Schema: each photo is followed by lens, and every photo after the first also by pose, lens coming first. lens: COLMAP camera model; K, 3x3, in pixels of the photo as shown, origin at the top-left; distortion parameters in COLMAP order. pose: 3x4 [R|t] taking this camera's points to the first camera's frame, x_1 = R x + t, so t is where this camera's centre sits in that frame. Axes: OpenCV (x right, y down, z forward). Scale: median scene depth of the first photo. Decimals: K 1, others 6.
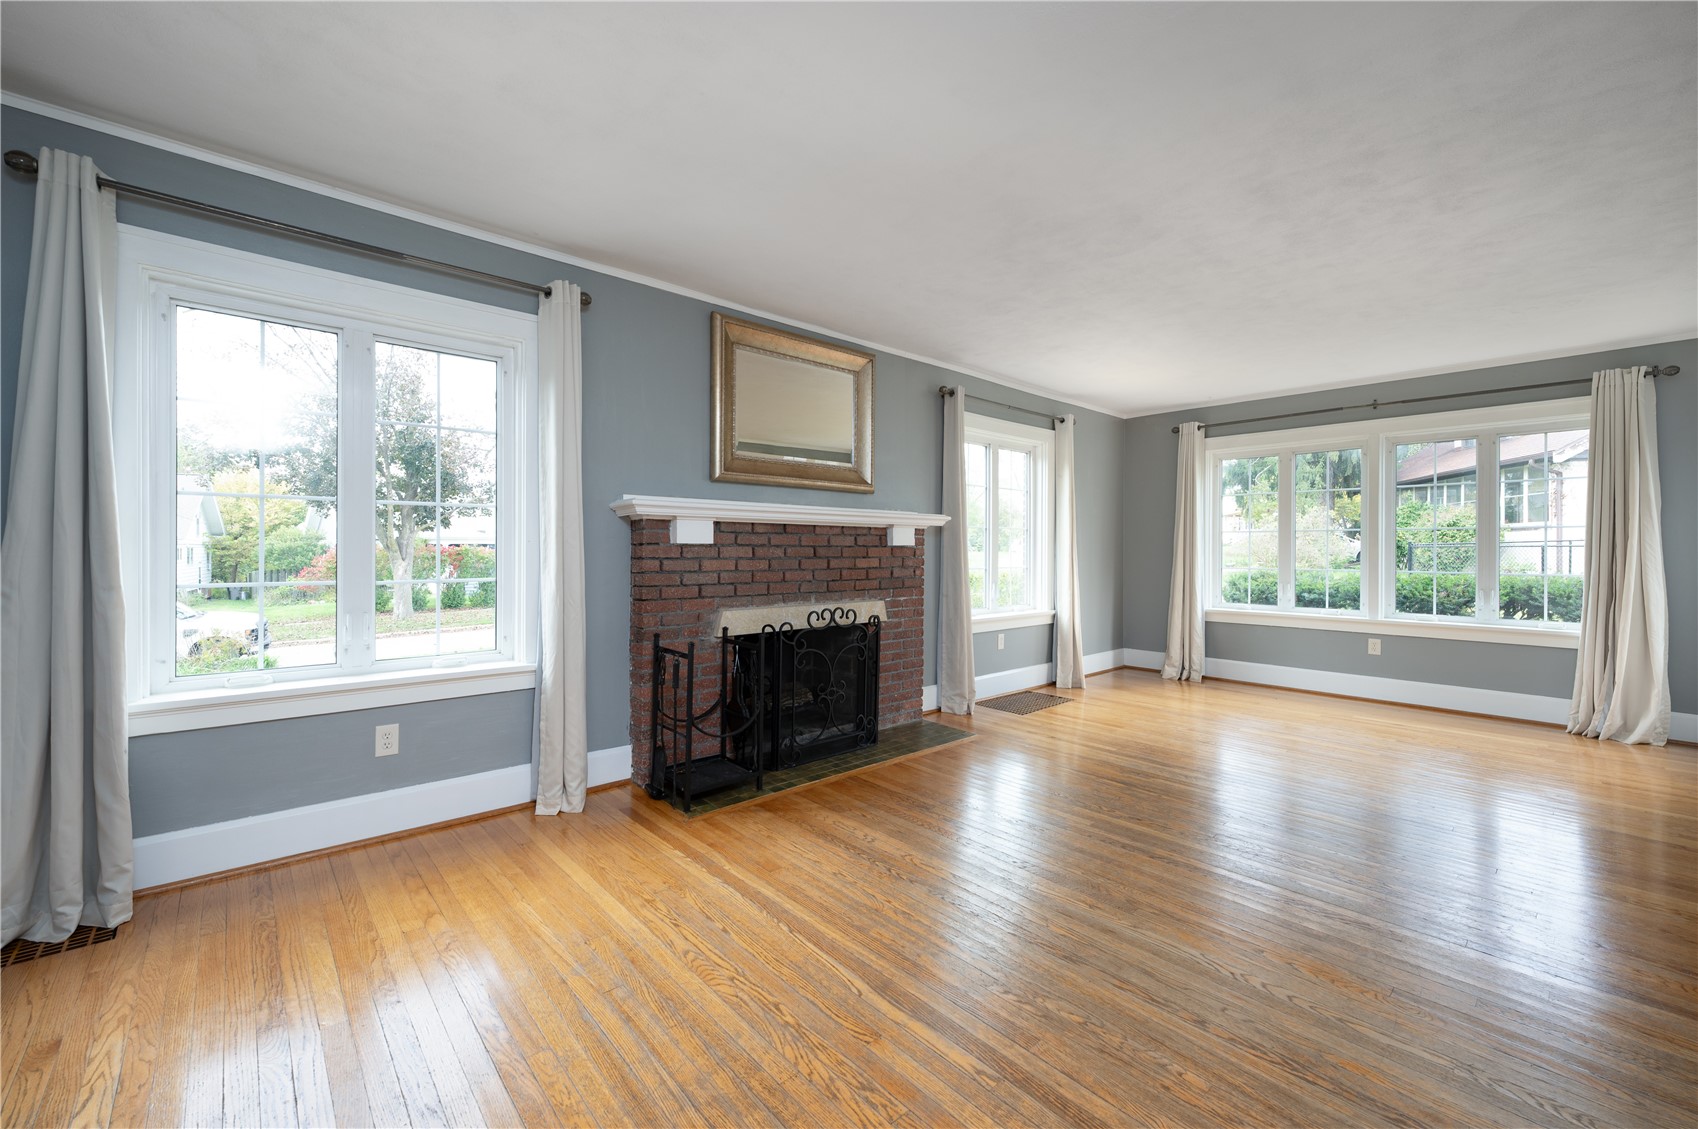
lens RADIAL K [[670.1, 0, 855.9], [0, 670.1, 557.6], [0, 0, 1]] dist [0.000618, -0.000033]
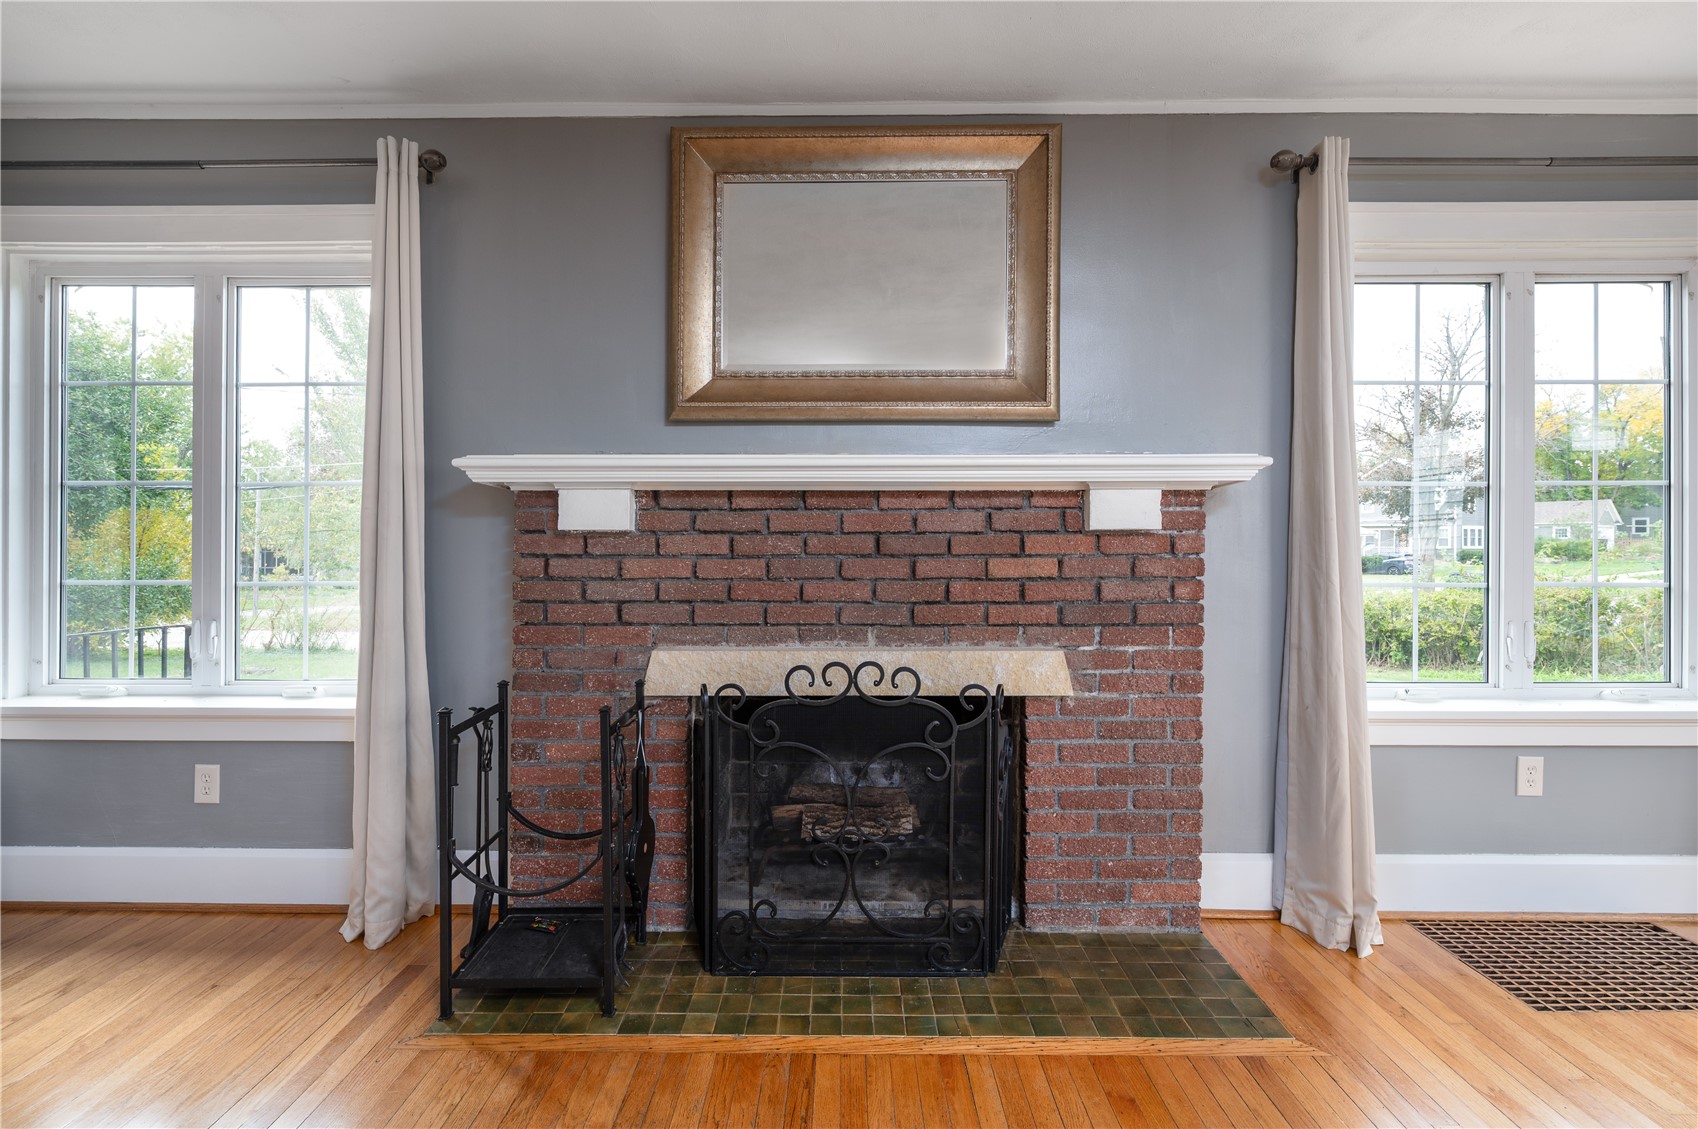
lens RADIAL K [[739.4, 0, 843.5], [0, 739.4, 556.1], [0, 0, 1]] dist [-0.000861, 0.000429]
pose [[0.735869, -0.003816, -0.677114, 0.315002], [-0.003595, 0.999948, -0.009541, 0.006247], [0.677115, 0.009455, 0.735817, 0.613576]]
